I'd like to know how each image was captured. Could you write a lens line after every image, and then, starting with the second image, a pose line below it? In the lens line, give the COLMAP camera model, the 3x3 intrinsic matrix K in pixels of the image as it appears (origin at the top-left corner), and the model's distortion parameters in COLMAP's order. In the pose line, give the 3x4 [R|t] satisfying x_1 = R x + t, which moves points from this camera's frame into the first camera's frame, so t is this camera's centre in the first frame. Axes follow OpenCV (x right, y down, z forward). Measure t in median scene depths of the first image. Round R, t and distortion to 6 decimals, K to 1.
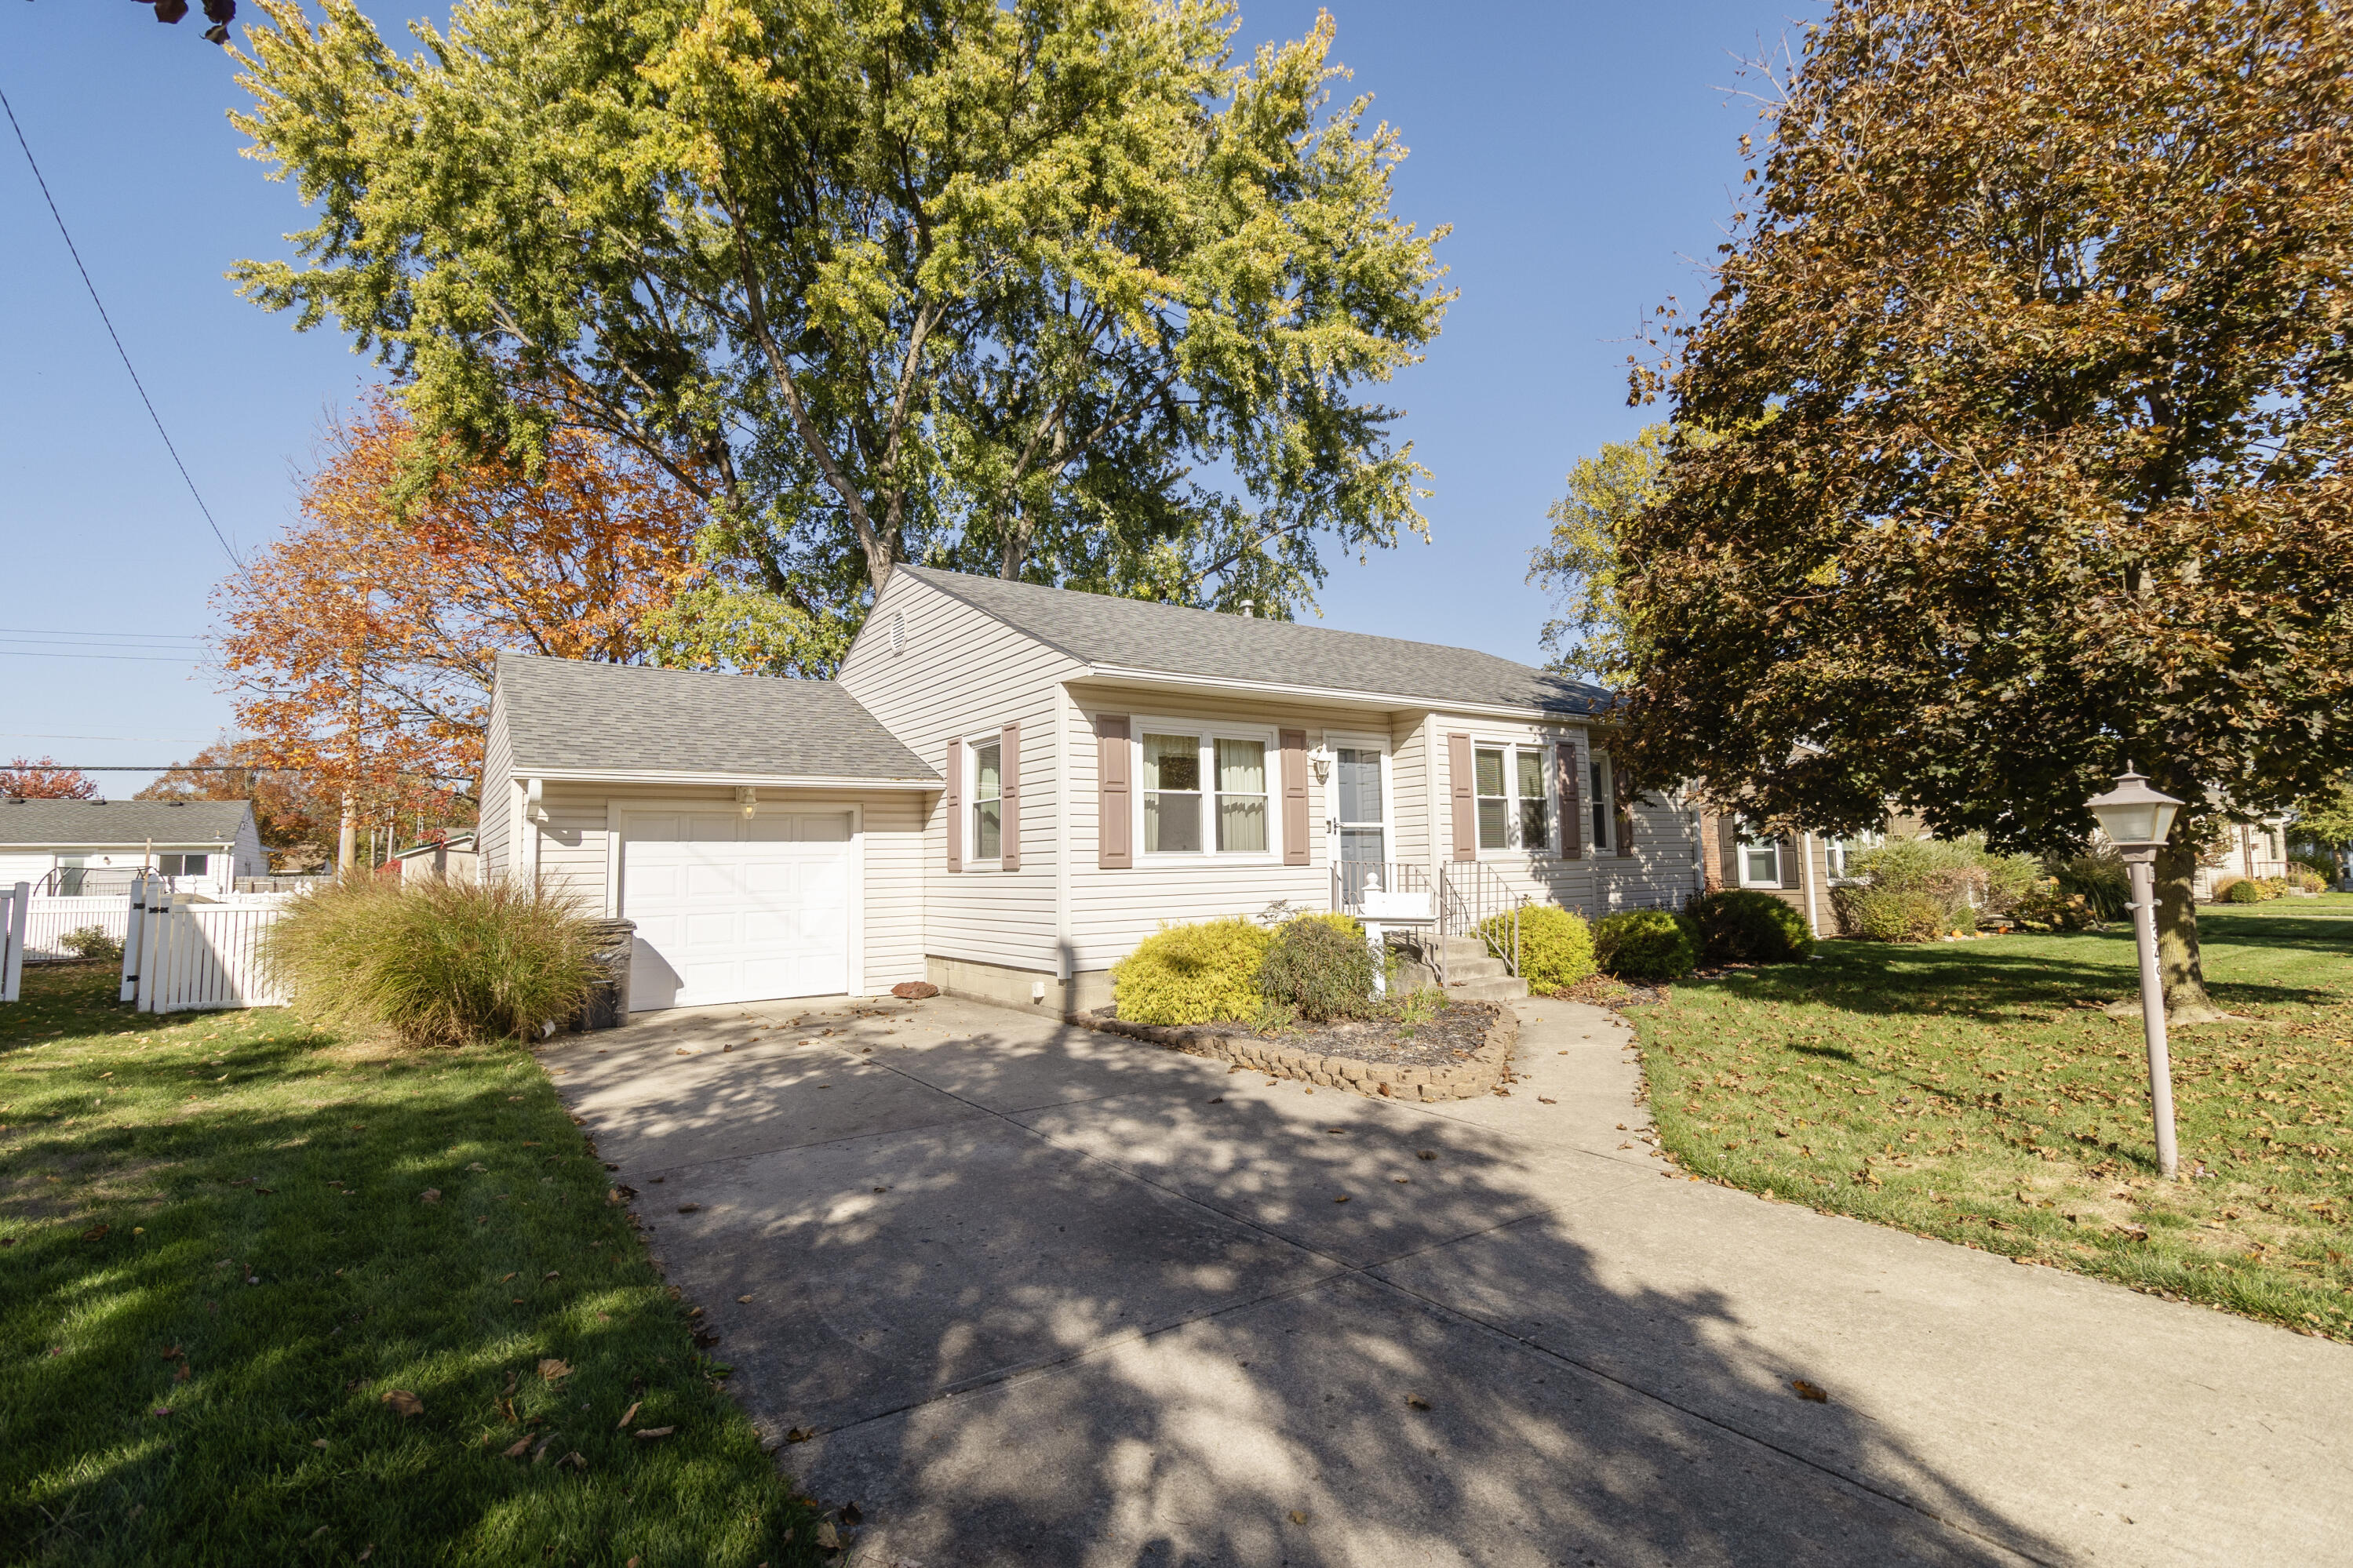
lens RADIAL K [[1127.4, 0, 1176.5], [0, 1127.4, 784.0], [0, 0, 1]] dist [0.030051, 0.000218]
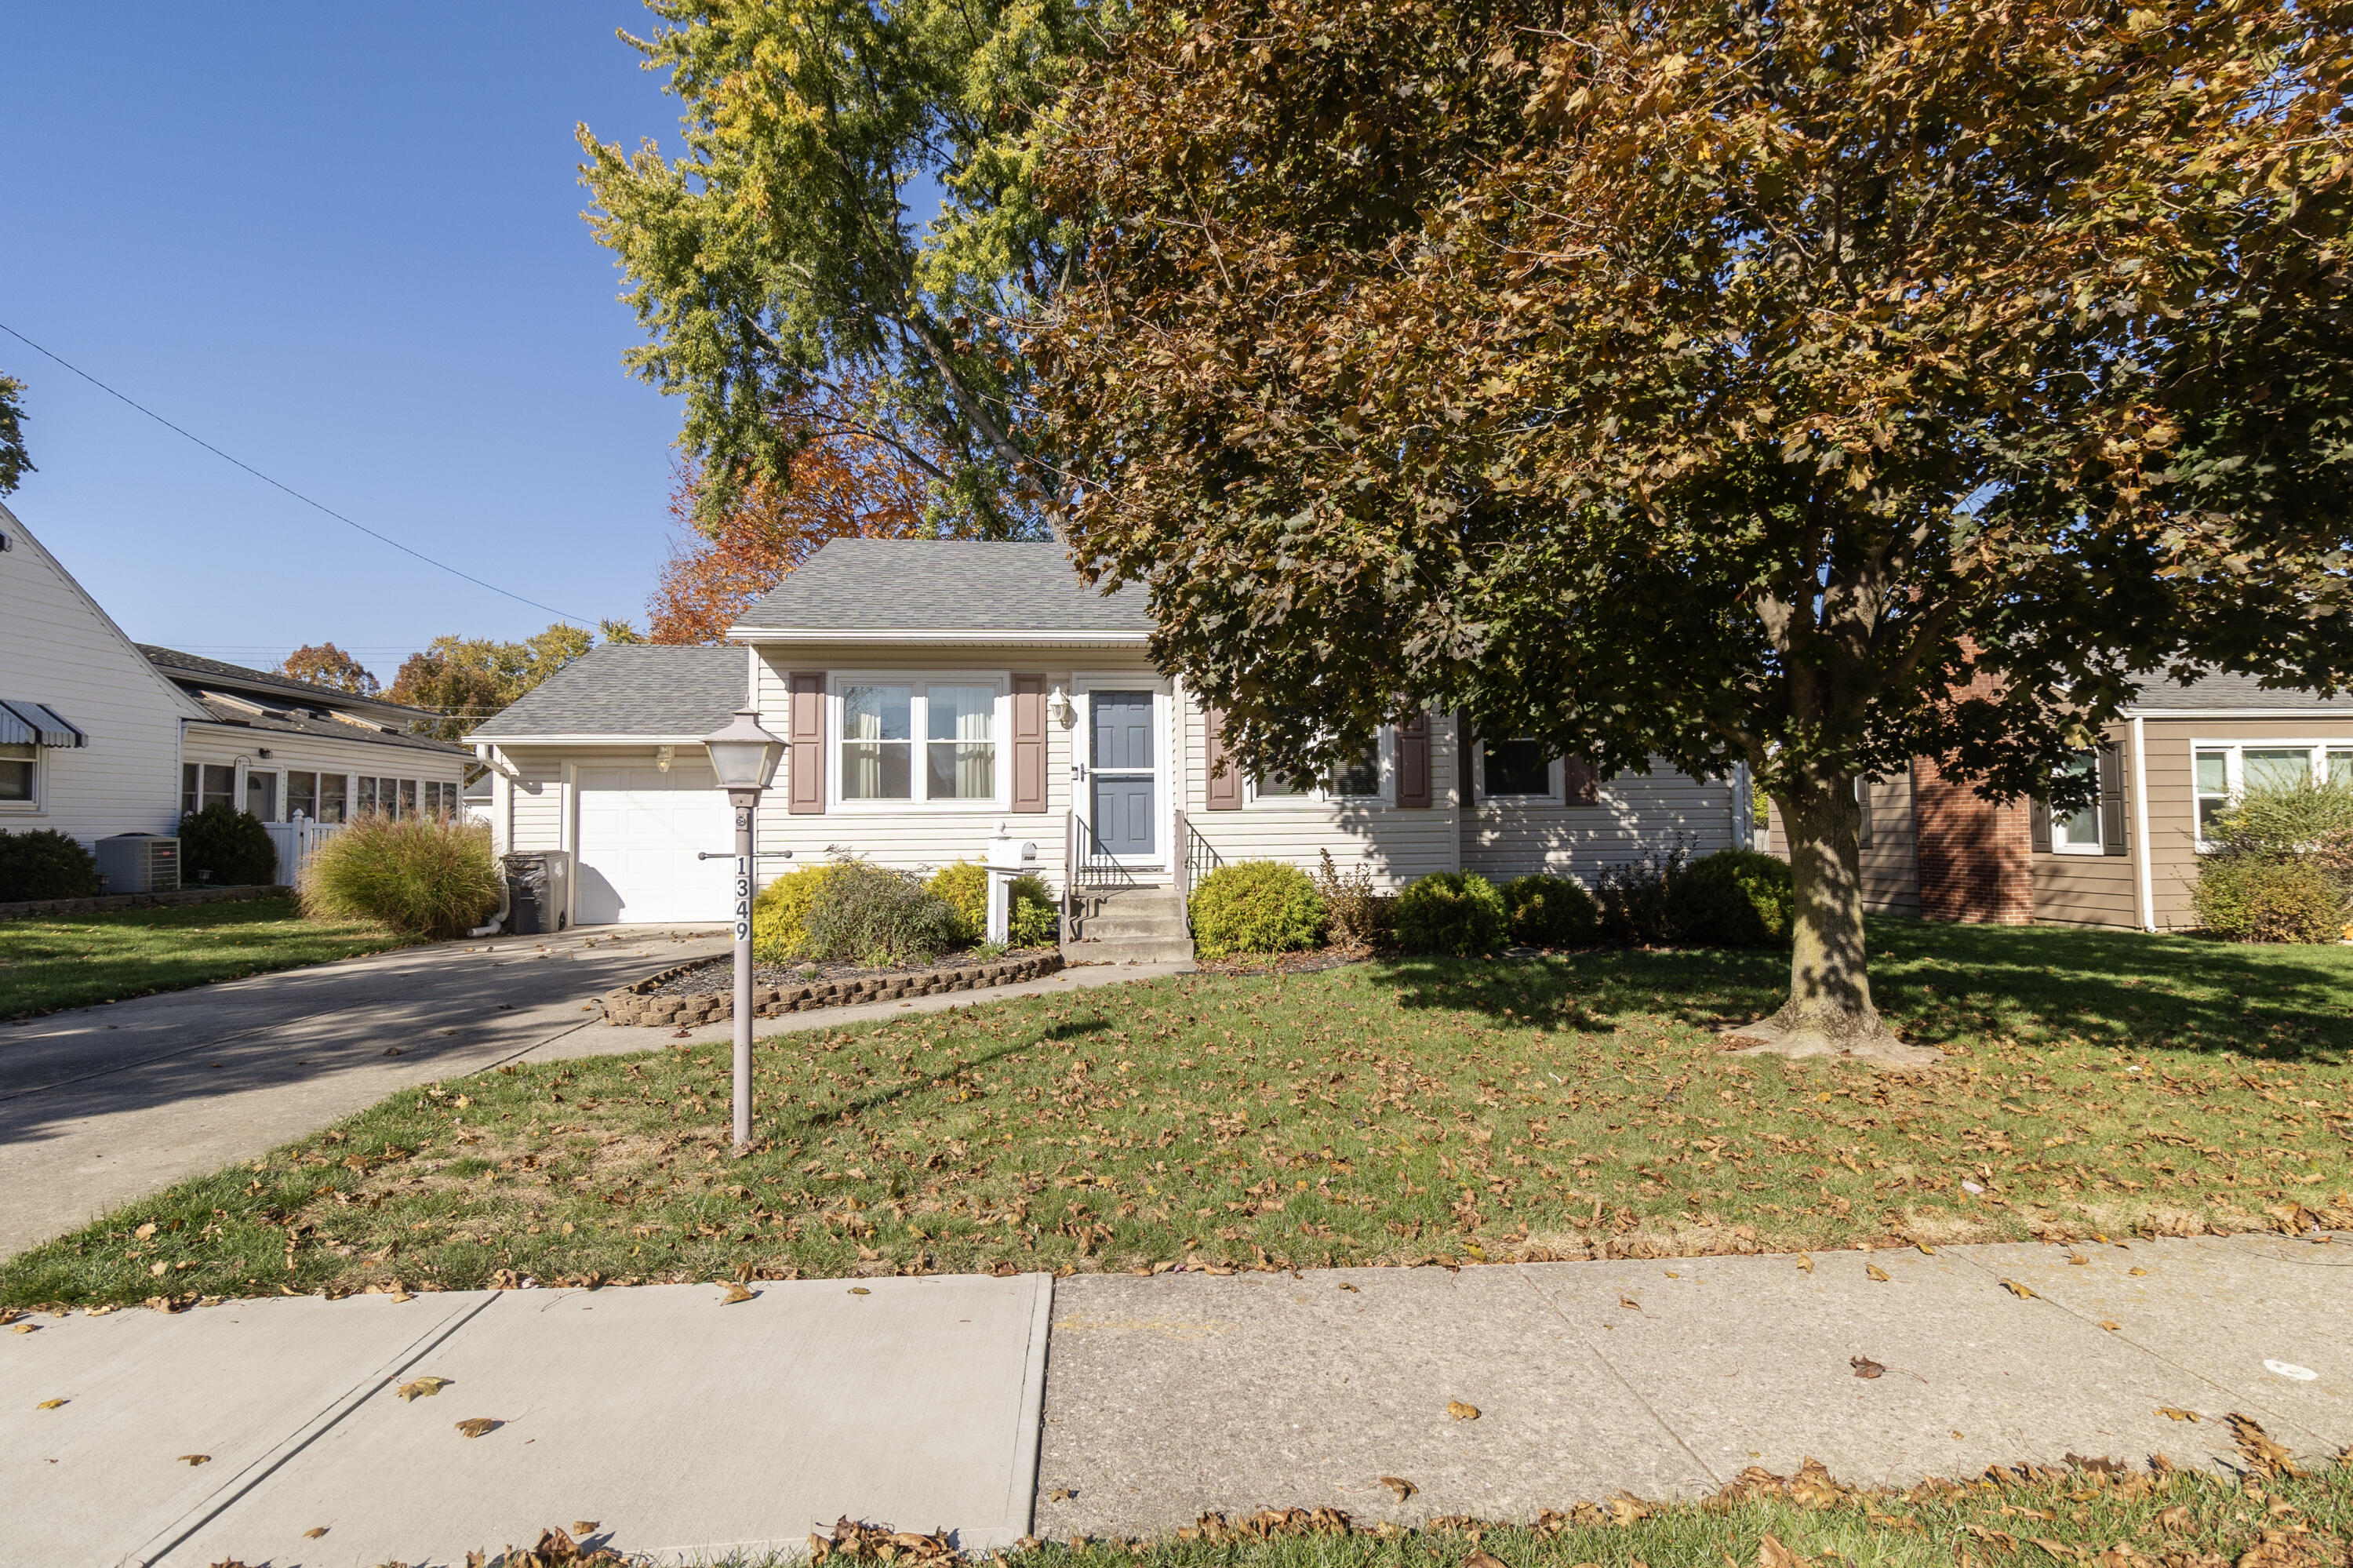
lens RADIAL K [[1127.6, 0, 1176.5], [0, 1127.6, 784.0], [0, 0, 1]] dist [0.030051, 0.000218]
pose [[0.866748, -0.007378, -0.498692, 0.706577], [0.028808, 0.998962, 0.035289, 0.015983], [0.497914, -0.044953, 0.866060, 0.218247]]
